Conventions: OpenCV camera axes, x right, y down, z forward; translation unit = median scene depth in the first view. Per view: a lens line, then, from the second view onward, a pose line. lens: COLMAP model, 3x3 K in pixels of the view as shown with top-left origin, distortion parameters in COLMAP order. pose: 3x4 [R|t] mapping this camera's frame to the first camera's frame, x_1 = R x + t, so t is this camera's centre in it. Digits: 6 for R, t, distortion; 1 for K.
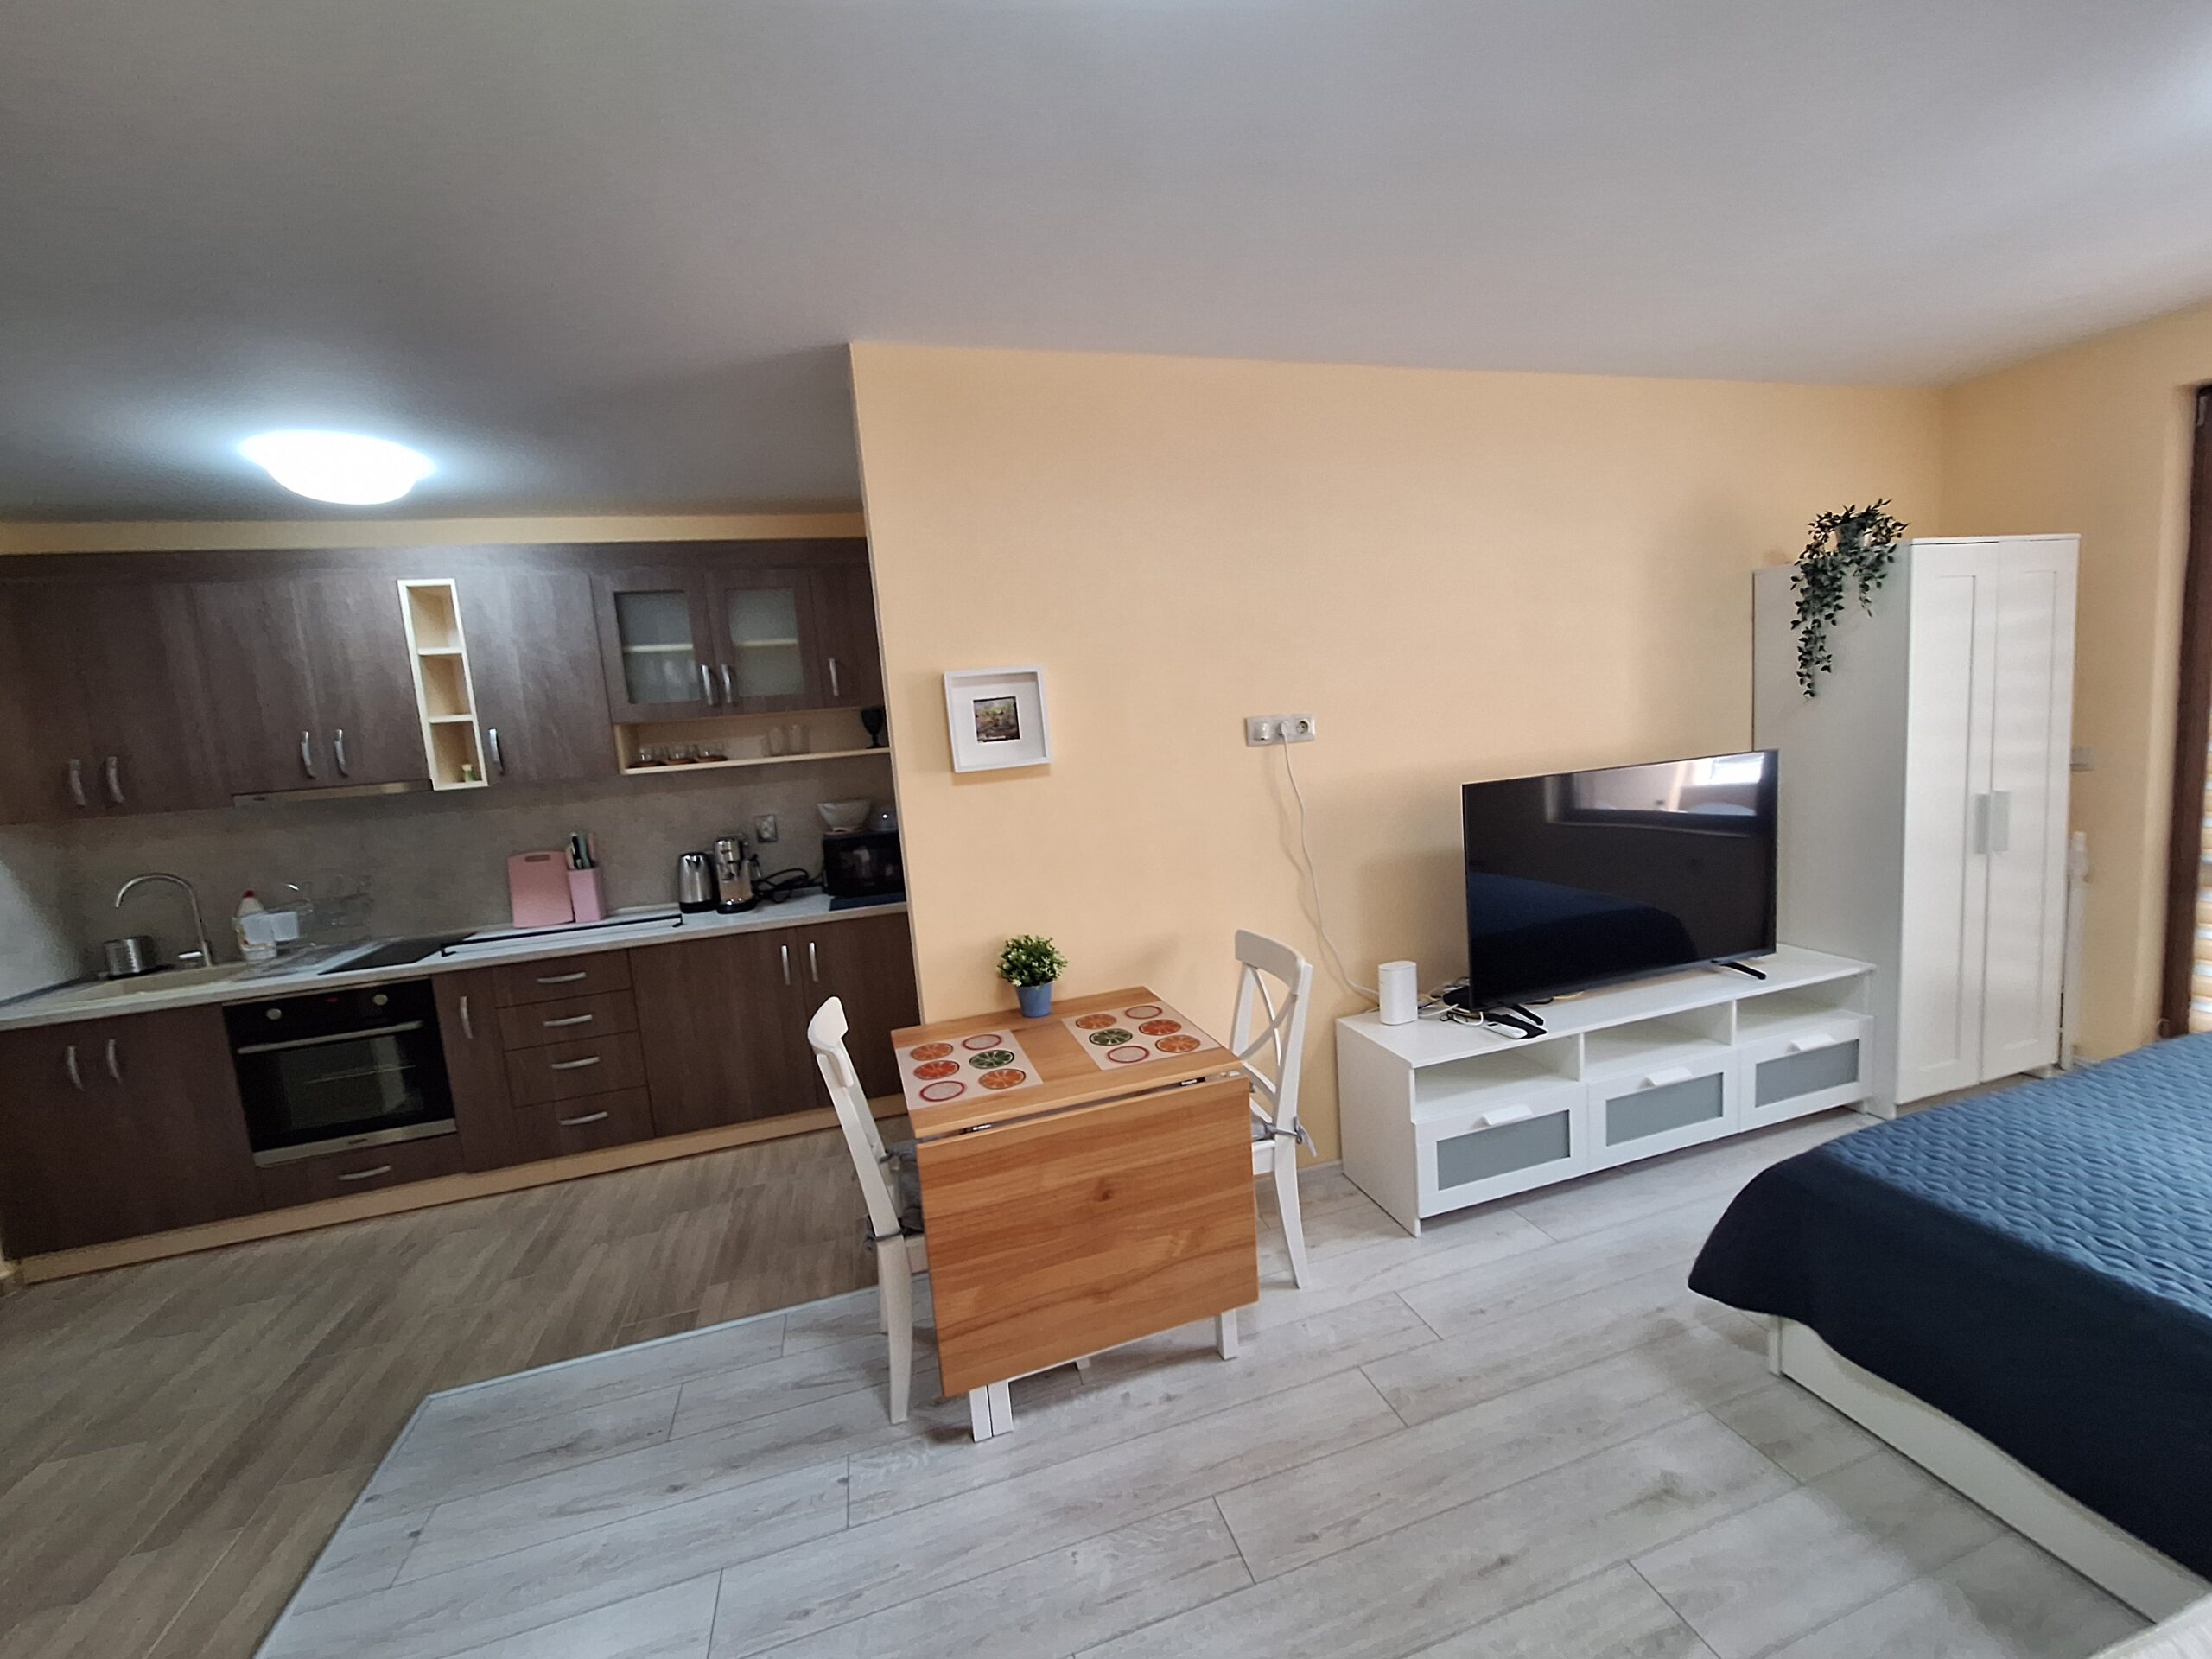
lens RADIAL K [[876.3, 0, 1116.3], [0, 876.3, 827.0], [0, 0, 1]] dist [-0.003100, 0.001221]
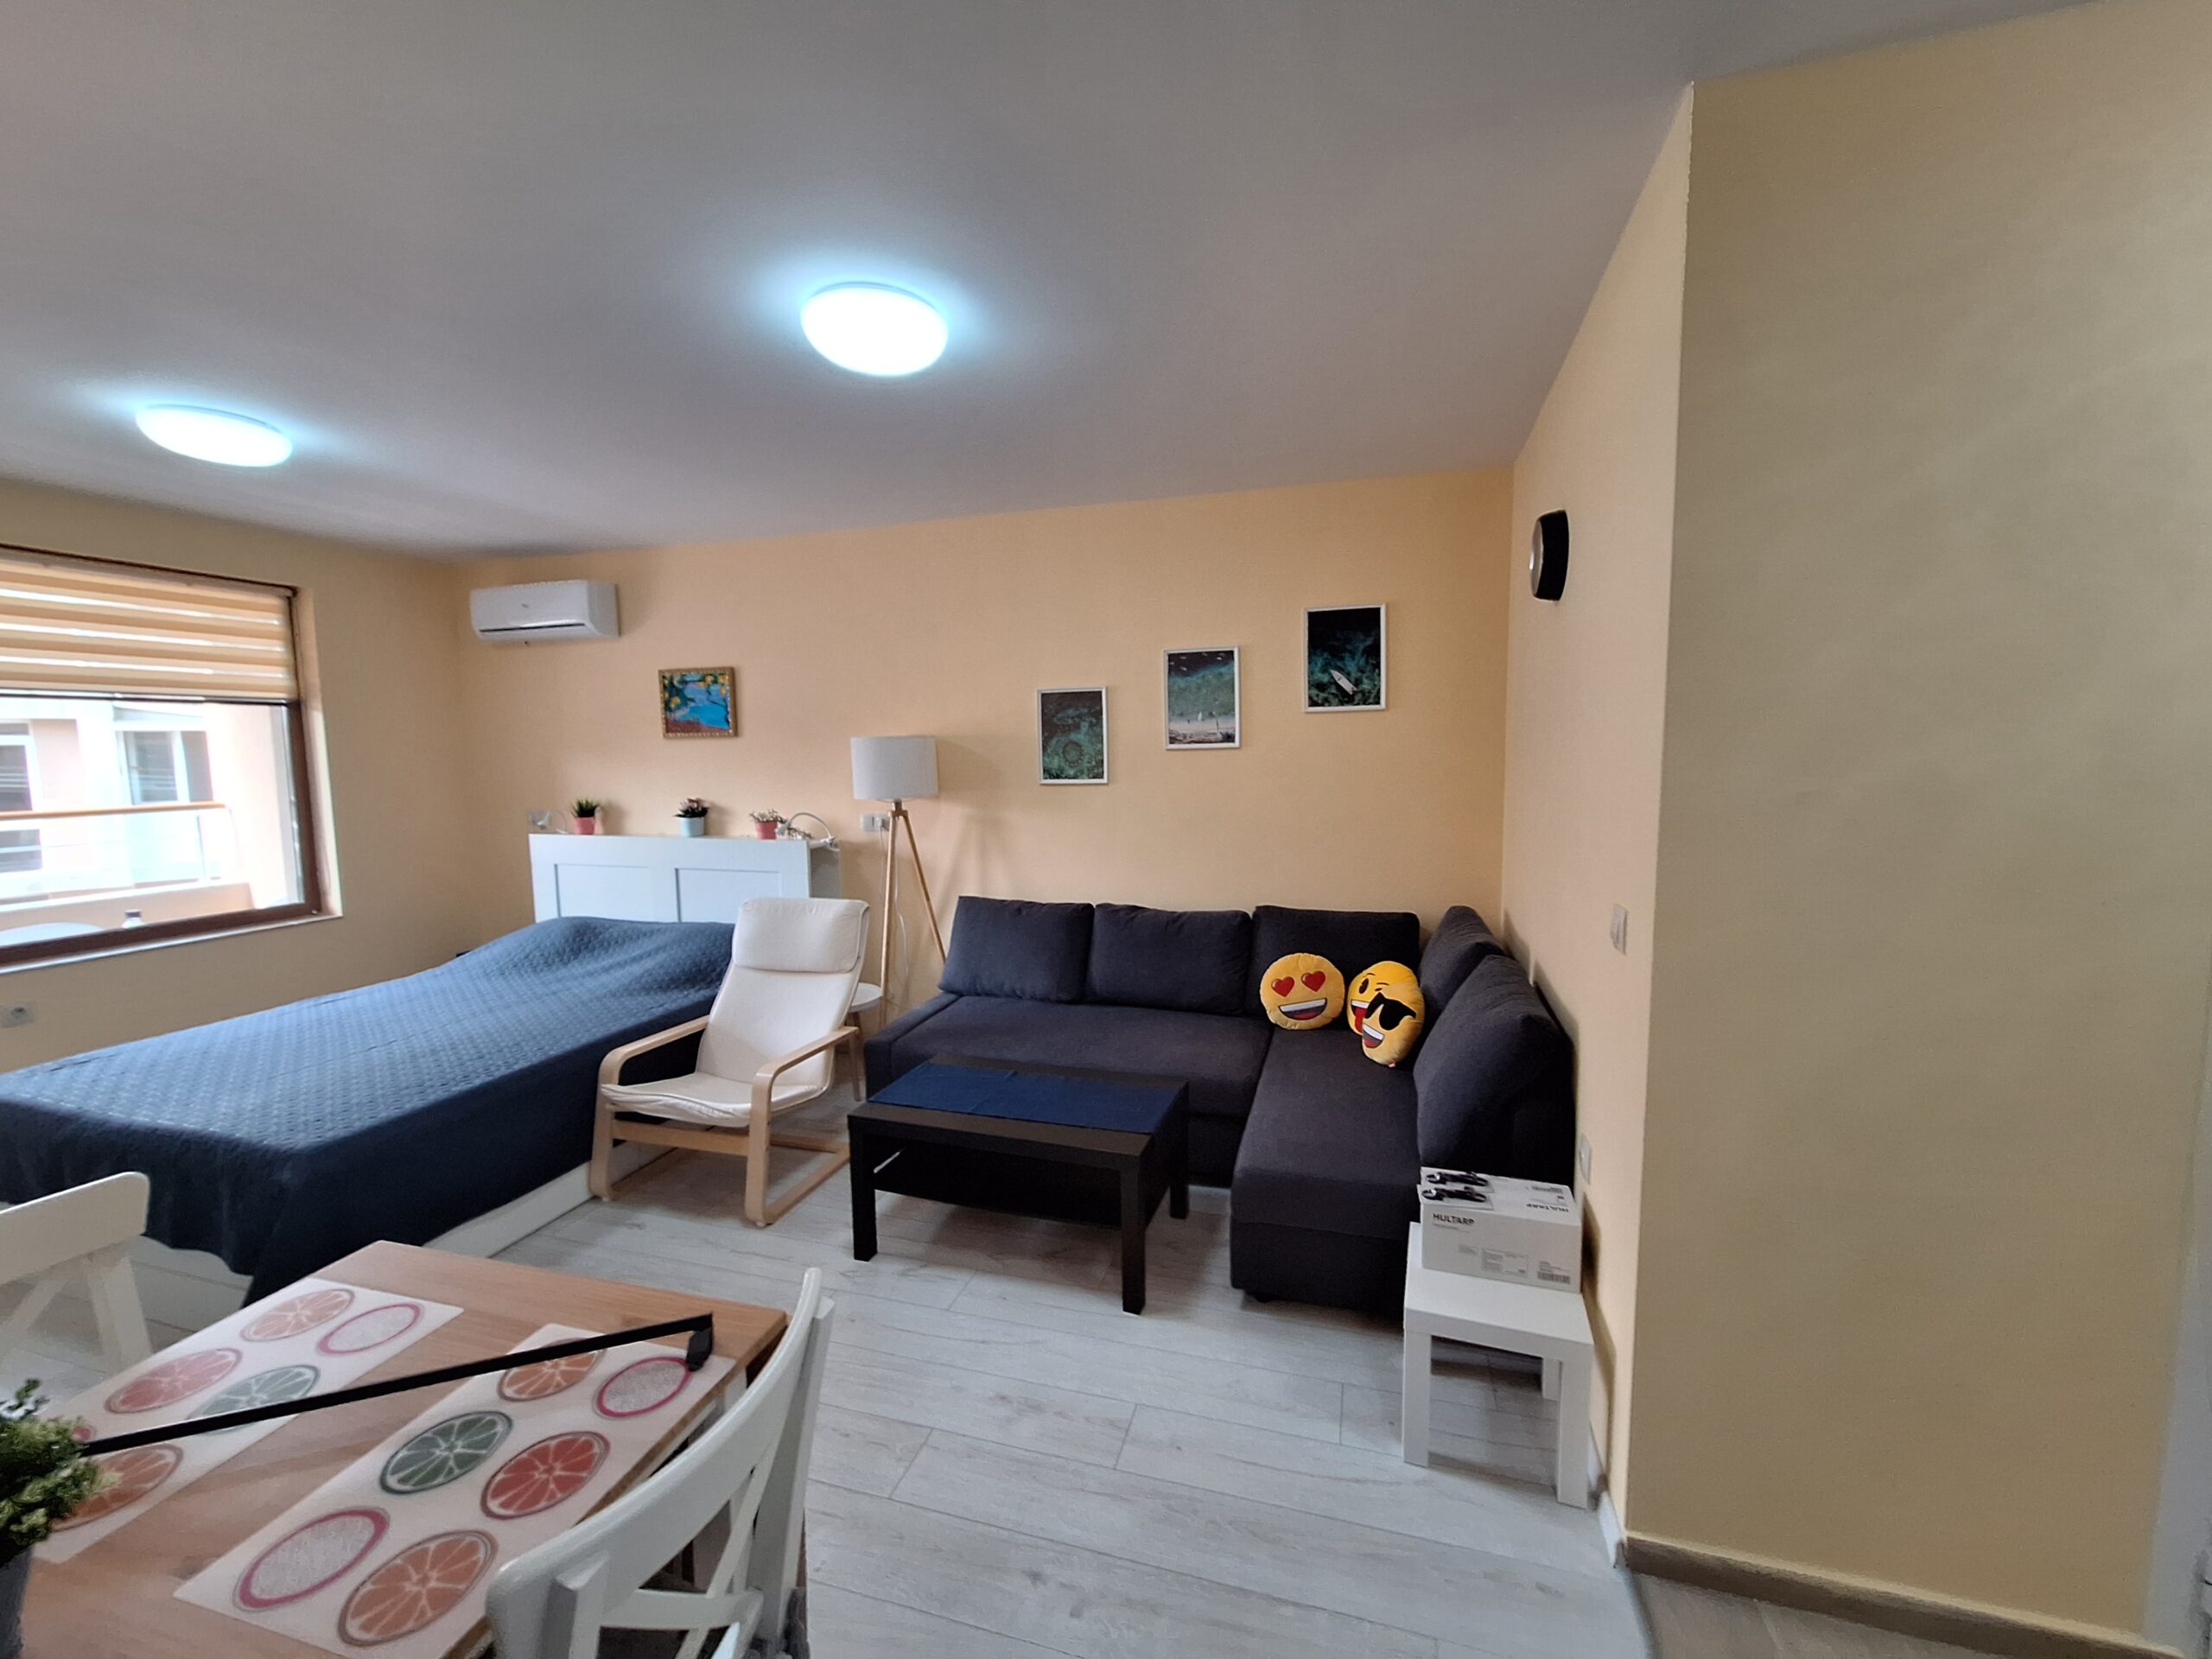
lens RADIAL K [[876.3, 0, 1119.7], [0, 876.3, 828.7], [0, 0, 1]] dist [-0.003100, 0.001221]
pose [[-0.837290, 0.040488, 0.545259, -0.503950], [0.141430, 0.979352, 0.144456, -0.047376], [-0.528151, 0.198067, -0.825727, 0.817037]]
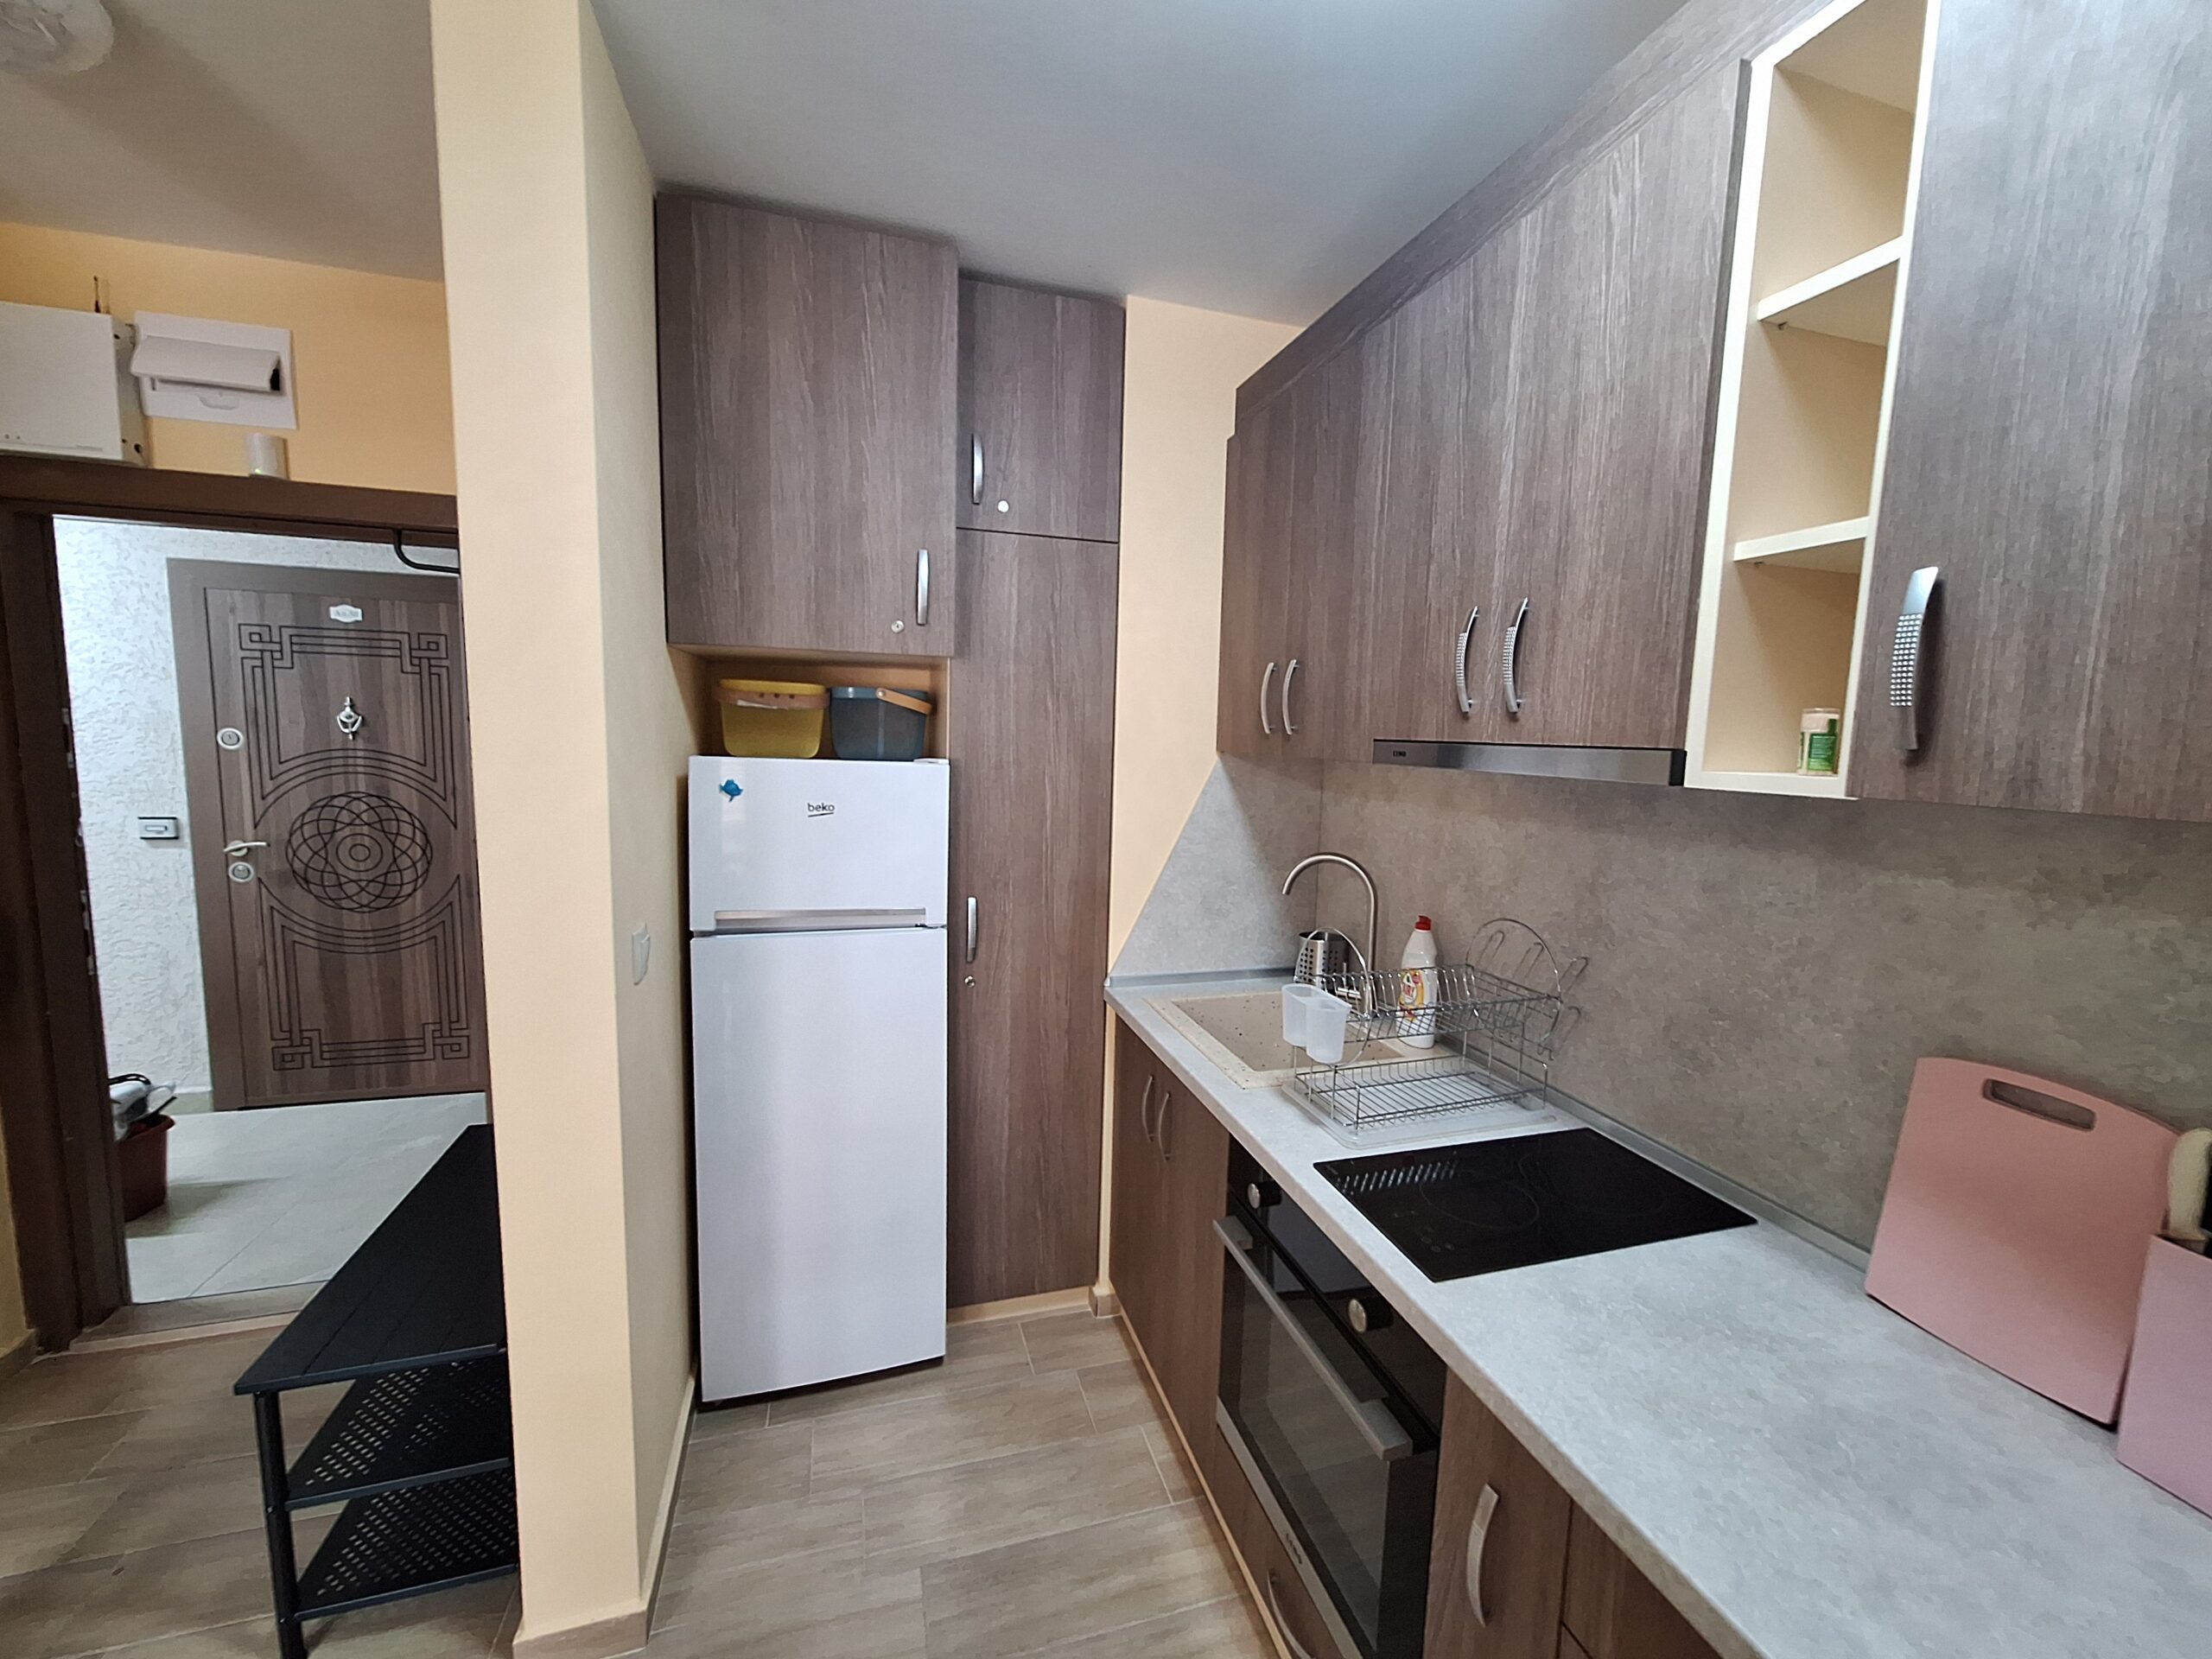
lens RADIAL K [[876.3, 0, 1109.9], [0, 876.3, 829.9], [0, 0, 1]] dist [-0.003100, 0.001221]
pose [[0.004012, 0.192330, -0.981322, -0.527093], [-0.142410, 0.971438, 0.189810, -0.062909], [0.989800, 0.138988, 0.031287, 0.878805]]
